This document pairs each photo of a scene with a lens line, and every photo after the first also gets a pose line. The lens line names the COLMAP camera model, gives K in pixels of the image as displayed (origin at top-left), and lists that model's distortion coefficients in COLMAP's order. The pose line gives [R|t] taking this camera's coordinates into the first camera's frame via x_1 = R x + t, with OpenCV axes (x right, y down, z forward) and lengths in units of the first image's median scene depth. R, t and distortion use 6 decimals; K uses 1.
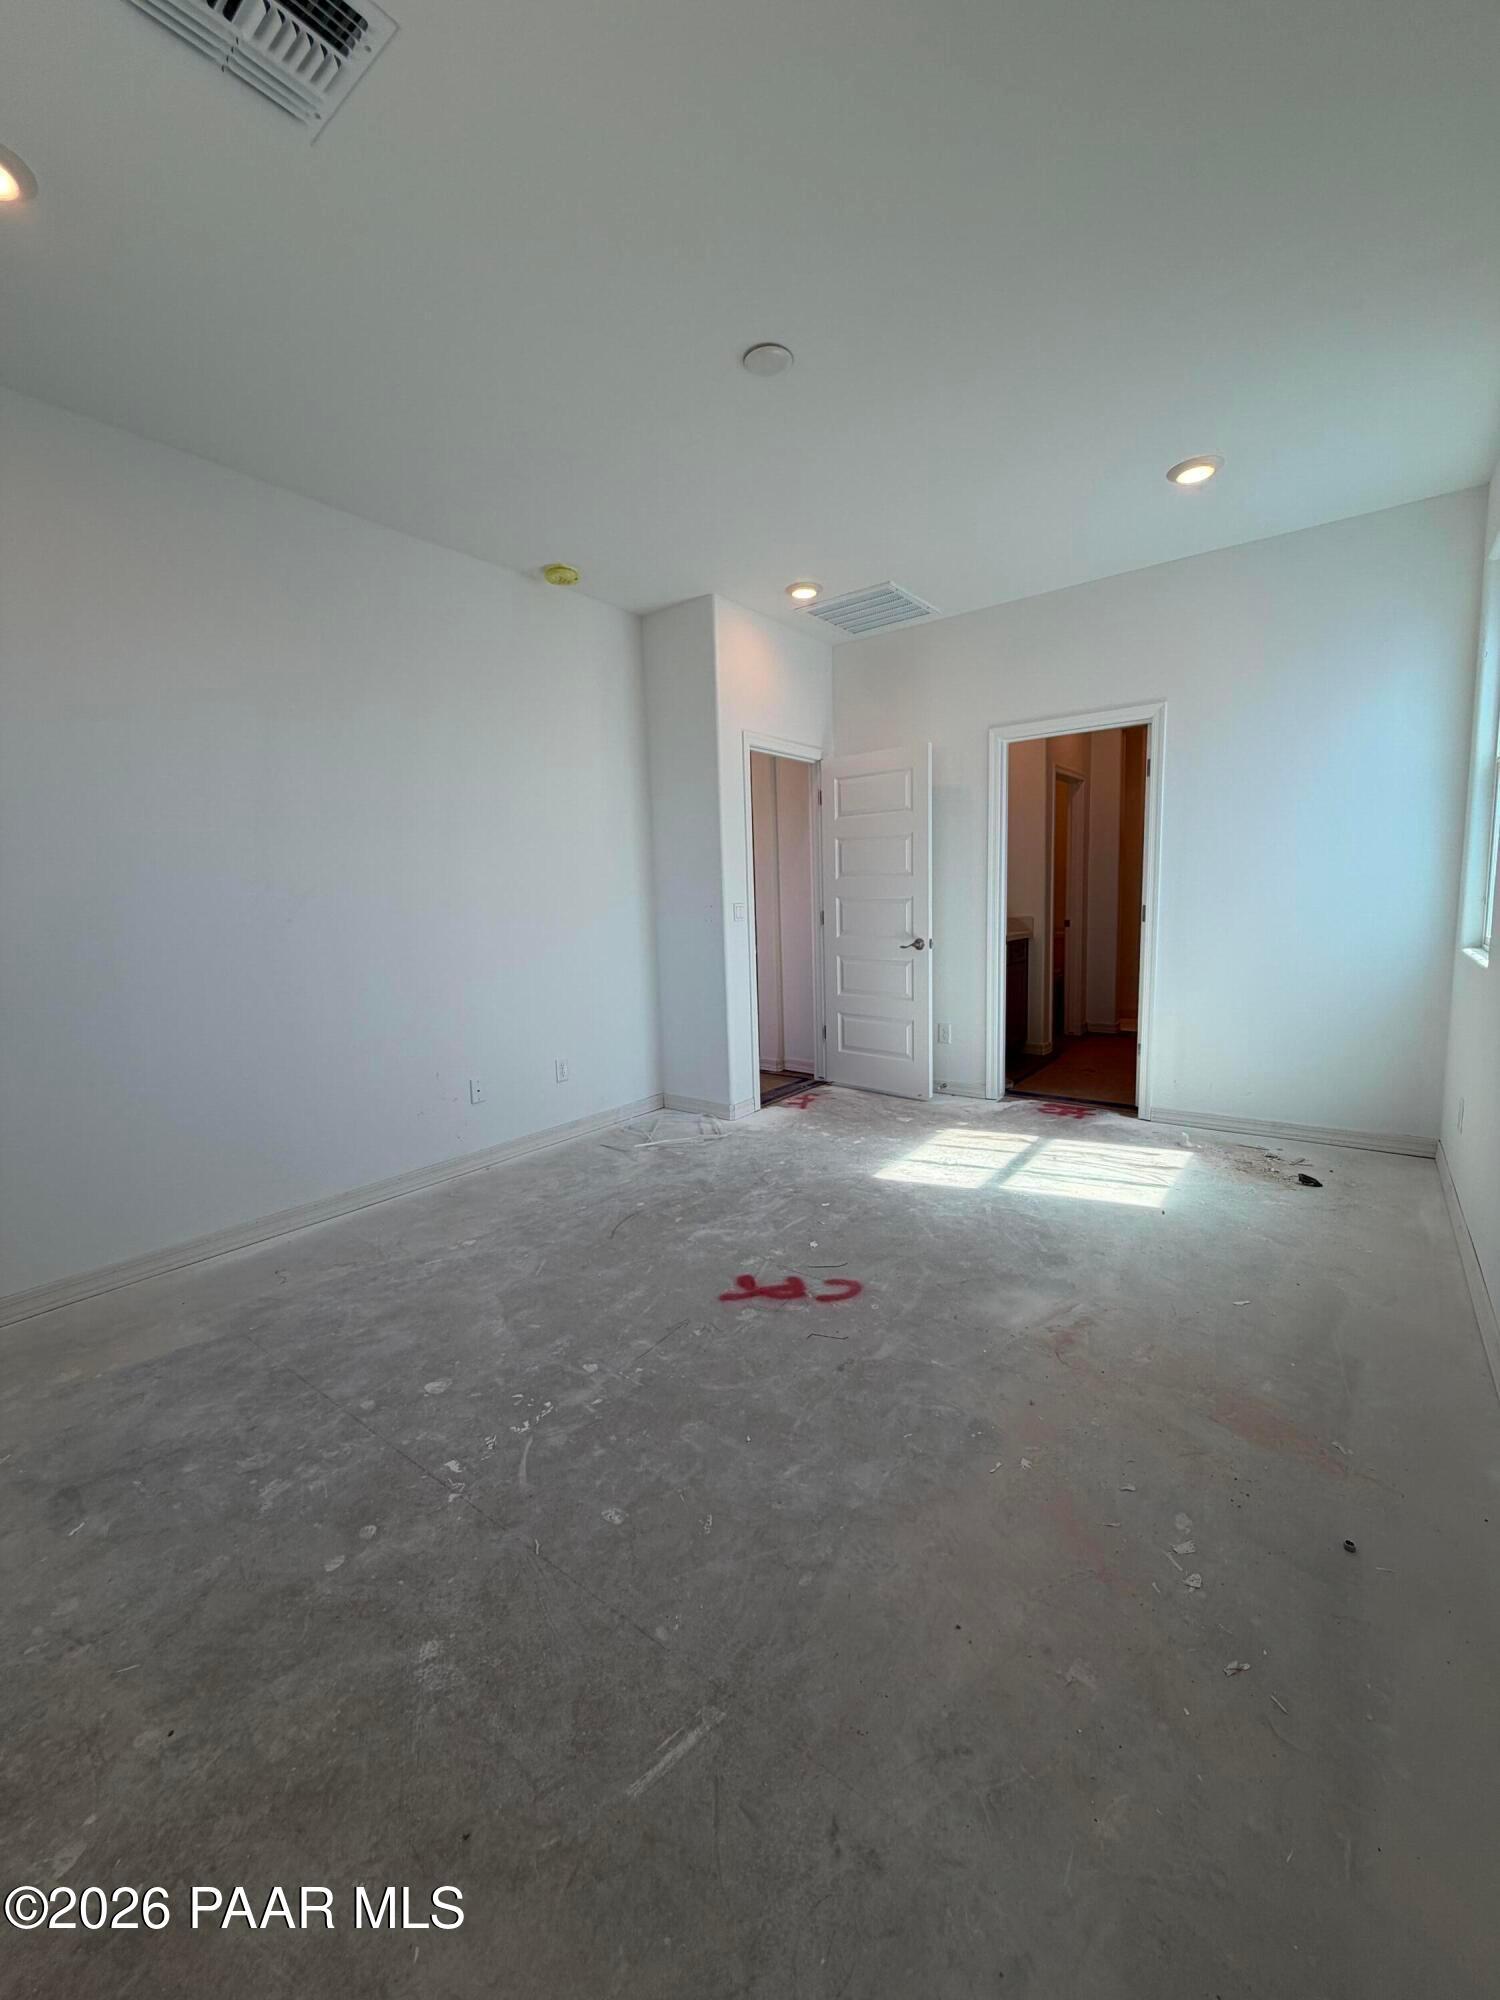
lens RADIAL K [[807.7, 0, 754.4], [0, 807.7, 999.4], [0, 0, 1]] dist [0.001129, -0.000319]
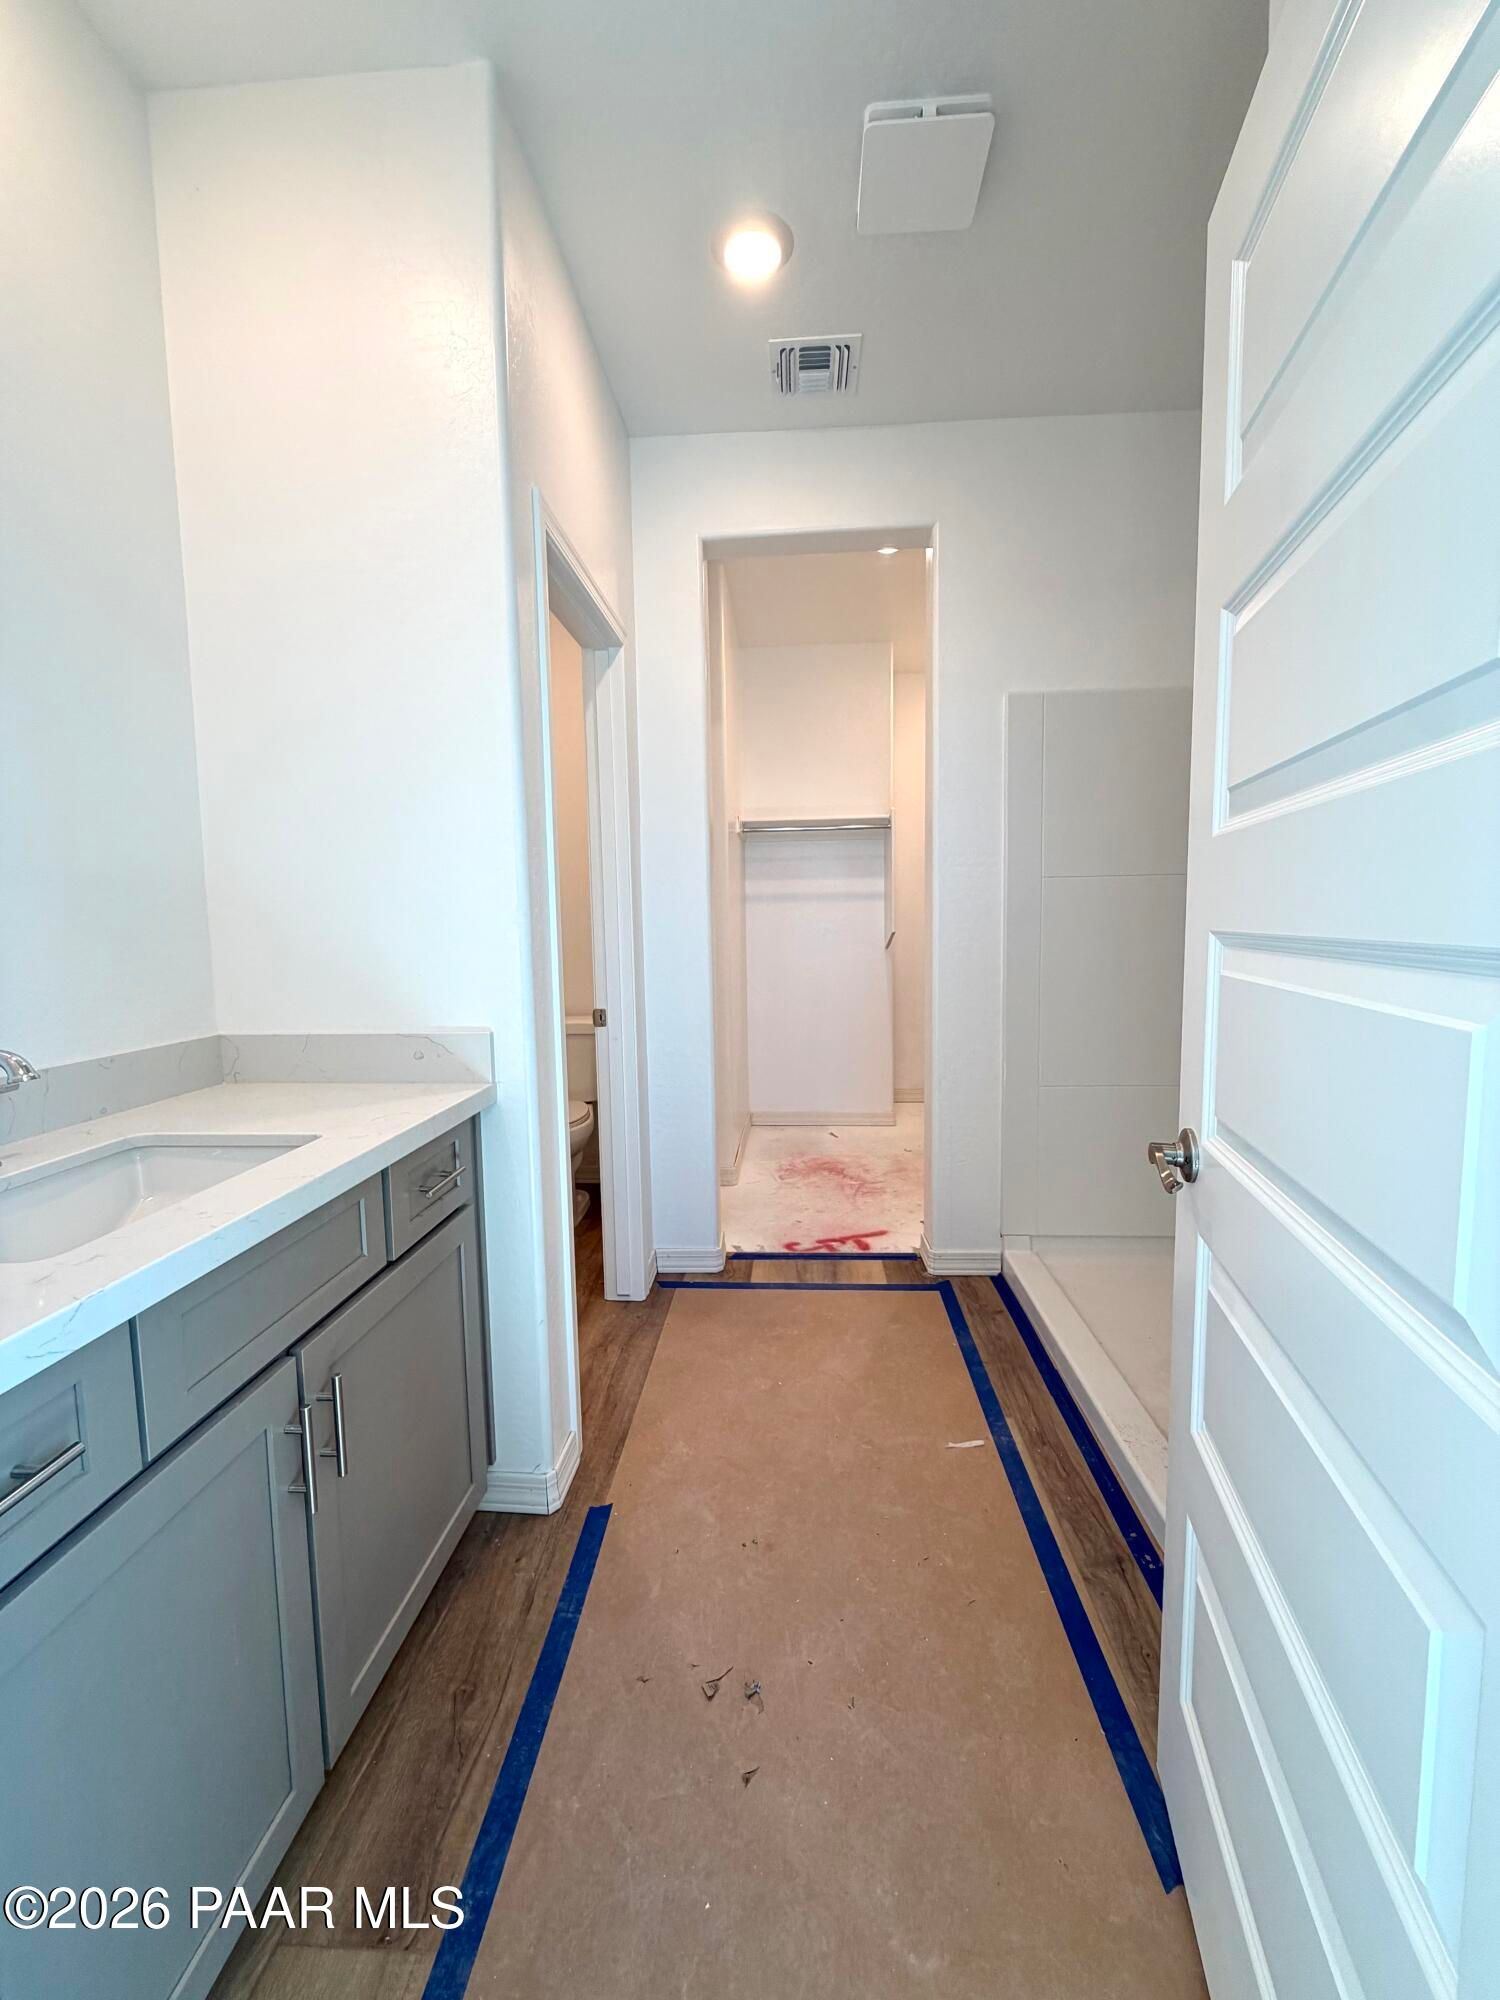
lens RADIAL K [[807.7, 0, 750.3], [0, 807.7, 995.2], [0, 0, 1]] dist [0.001129, -0.000319]
pose [[0.840013, -0.034760, 0.541452, 0.412022], [0.059134, 0.997866, -0.027681, -0.149574], [-0.539335, 0.055271, 0.840276, 1.095514]]
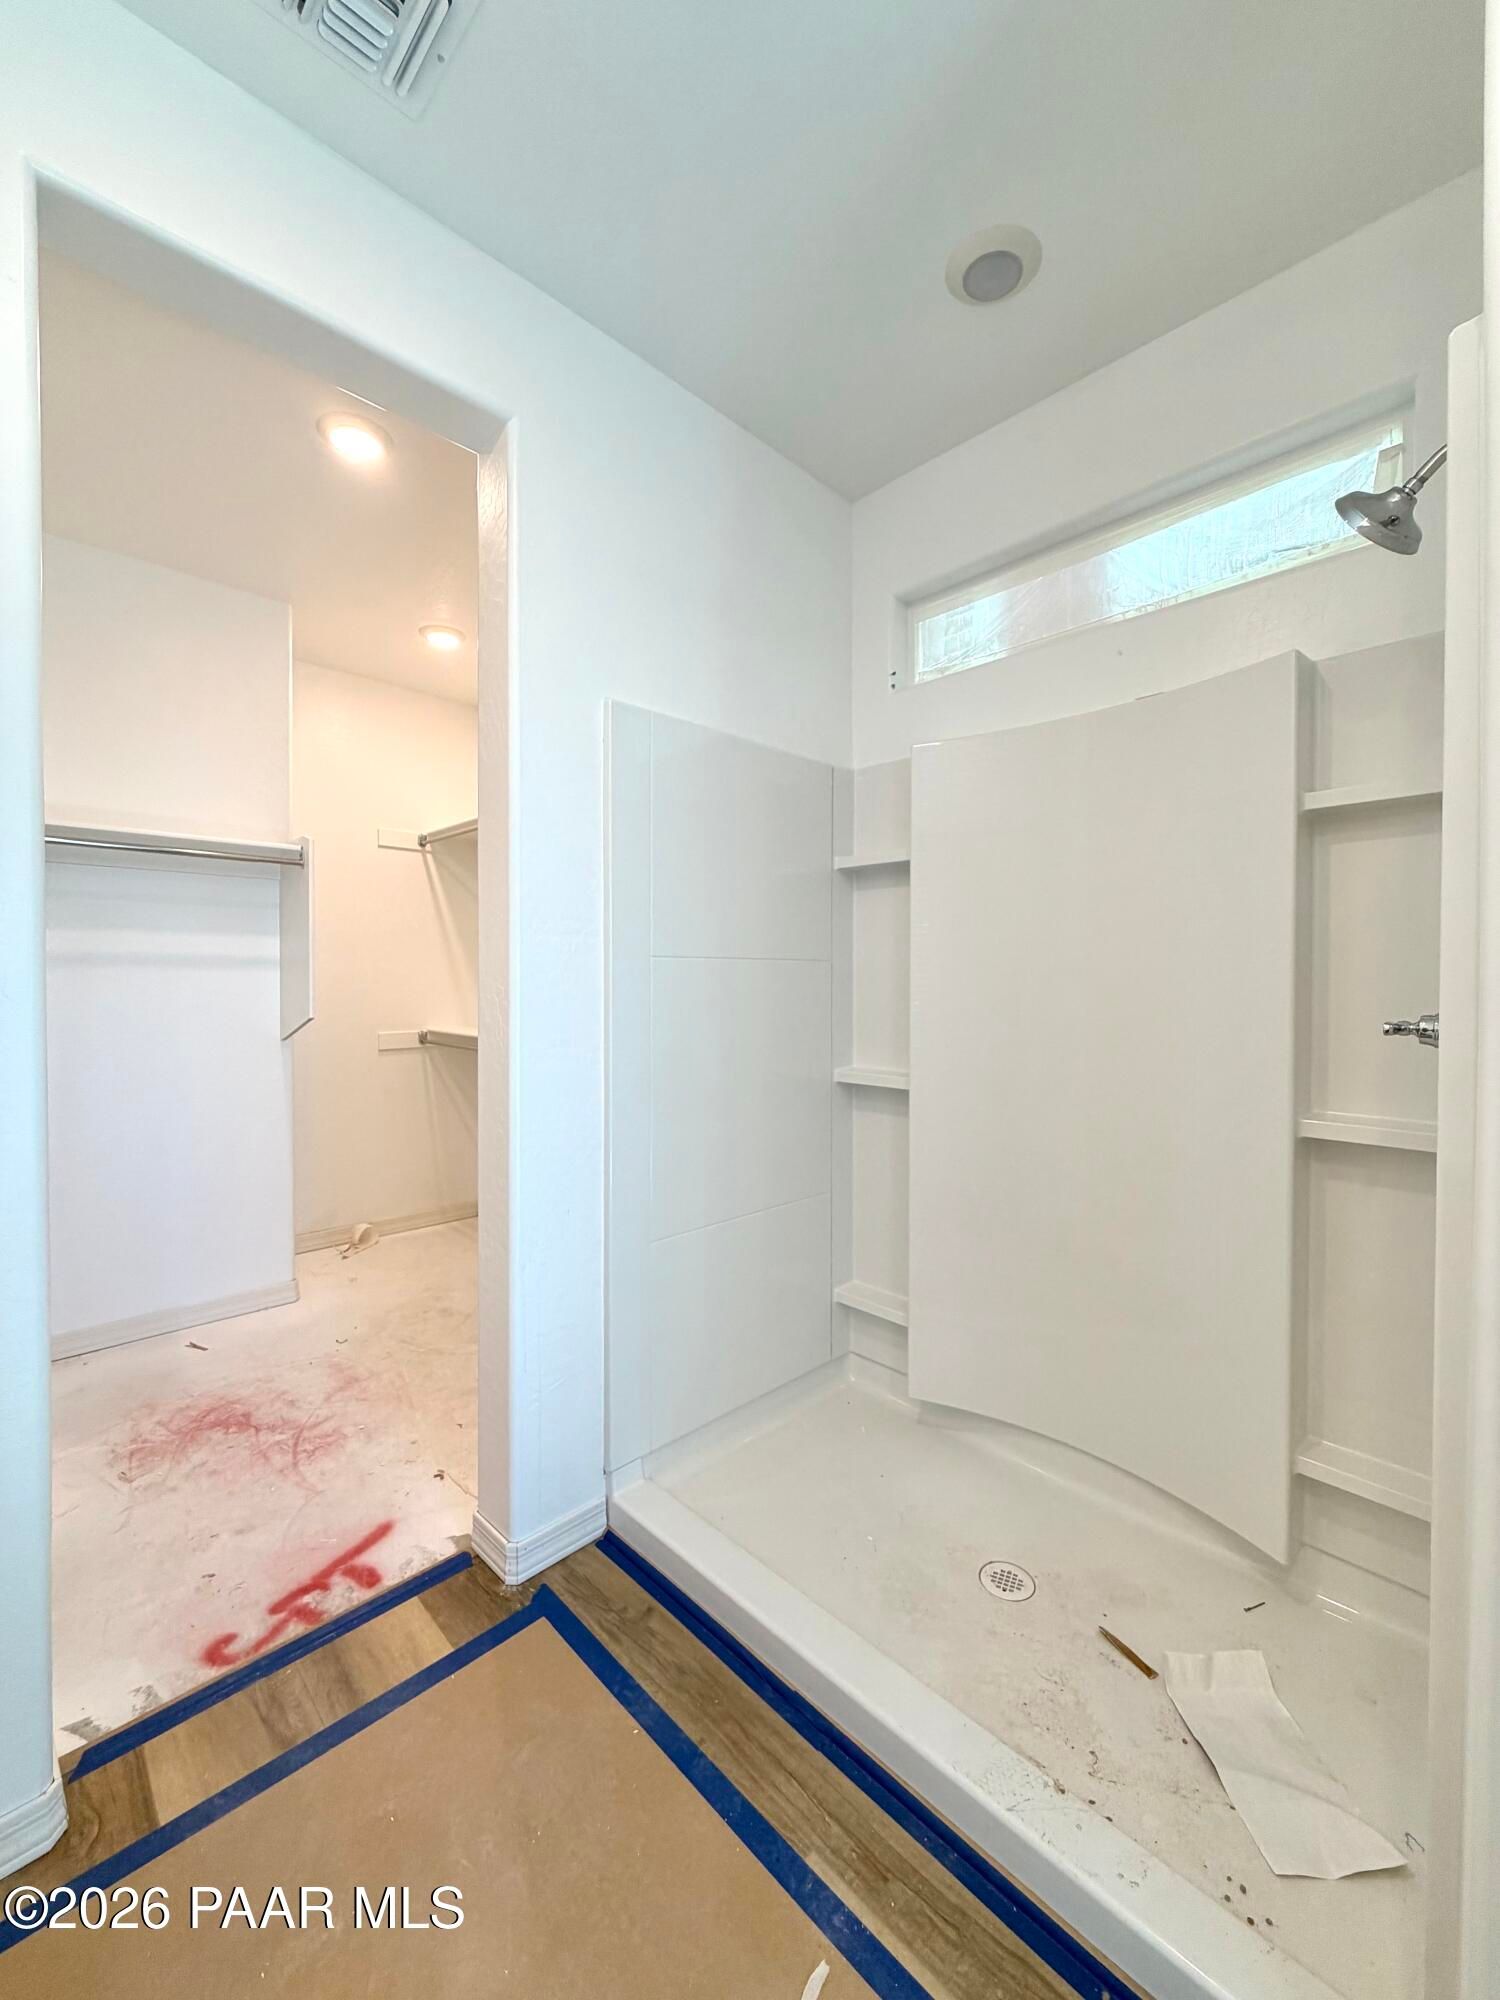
lens RADIAL K [[807.7, 0, 760.3], [0, 807.7, 988.5], [0, 0, 1]] dist [0.001129, -0.000319]
pose [[0.161135, 0.017158, 0.986783, 0.503736], [0.114900, 0.992724, -0.036024, -0.205193], [-0.980221, 0.119186, 0.157991, 1.377867]]
